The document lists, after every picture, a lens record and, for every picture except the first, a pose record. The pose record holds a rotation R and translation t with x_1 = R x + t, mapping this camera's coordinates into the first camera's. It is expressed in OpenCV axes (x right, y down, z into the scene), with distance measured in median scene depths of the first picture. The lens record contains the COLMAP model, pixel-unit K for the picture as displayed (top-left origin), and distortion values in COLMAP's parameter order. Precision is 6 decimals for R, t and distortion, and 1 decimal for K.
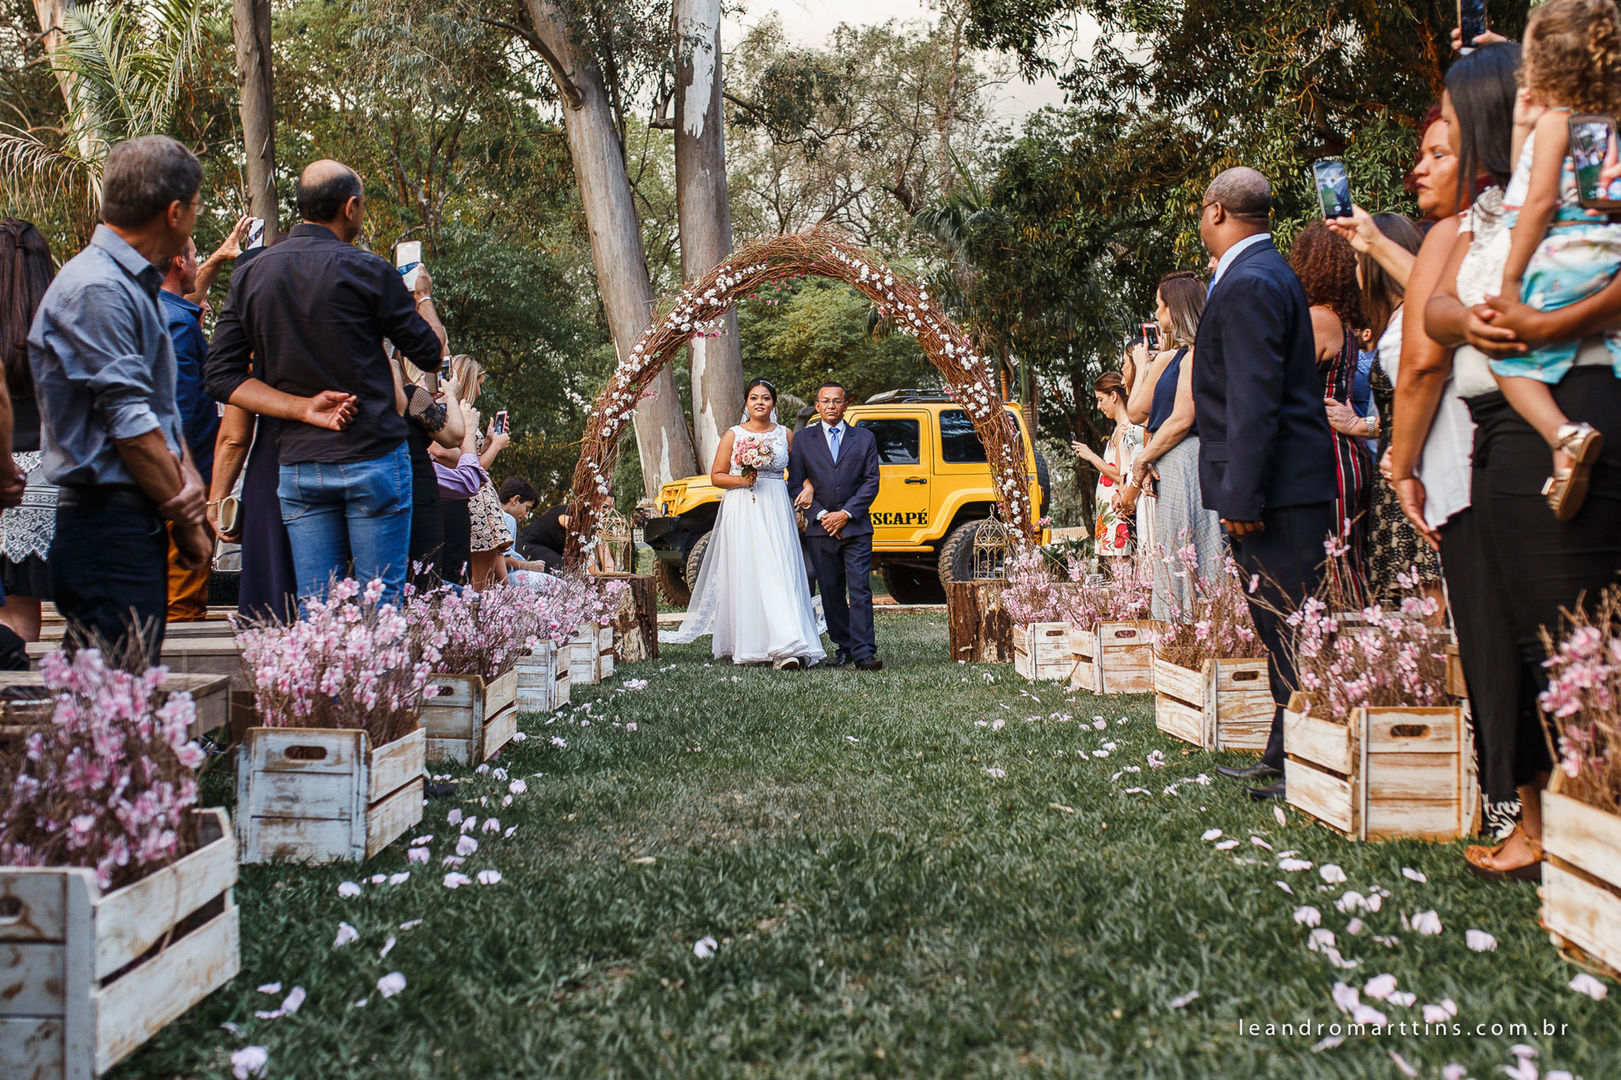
lens RADIAL K [[2004.4, 0, 876.2], [0, 2004.4, 475.0], [0, 0, 1]] dist [-0.012324, -0.008170]
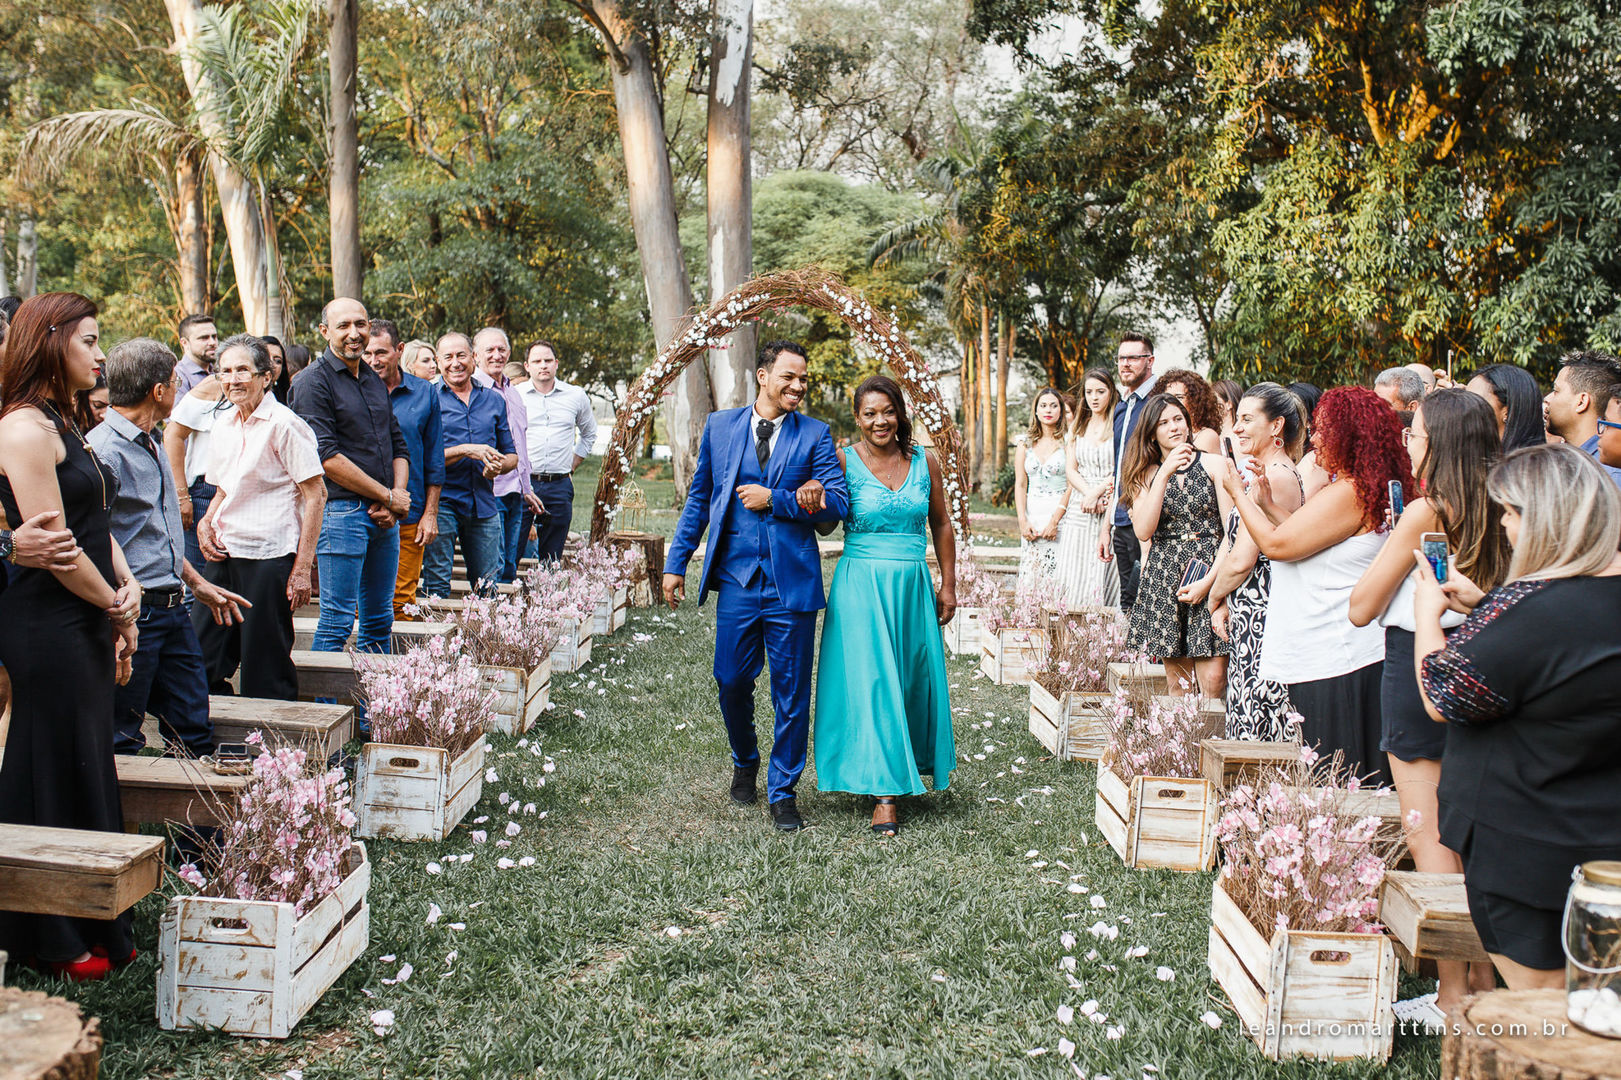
lens RADIAL K [[1777.9, 0, 924.9], [0, 1777.9, 504.5], [0, 0, 1]] dist [-0.020384, -0.001770]
pose [[0.997113, 0.067829, 0.034117, 0.012165], [-0.070200, 0.994792, 0.073900, -0.065016], [-0.028927, -0.076081, 0.996682, -0.103416]]
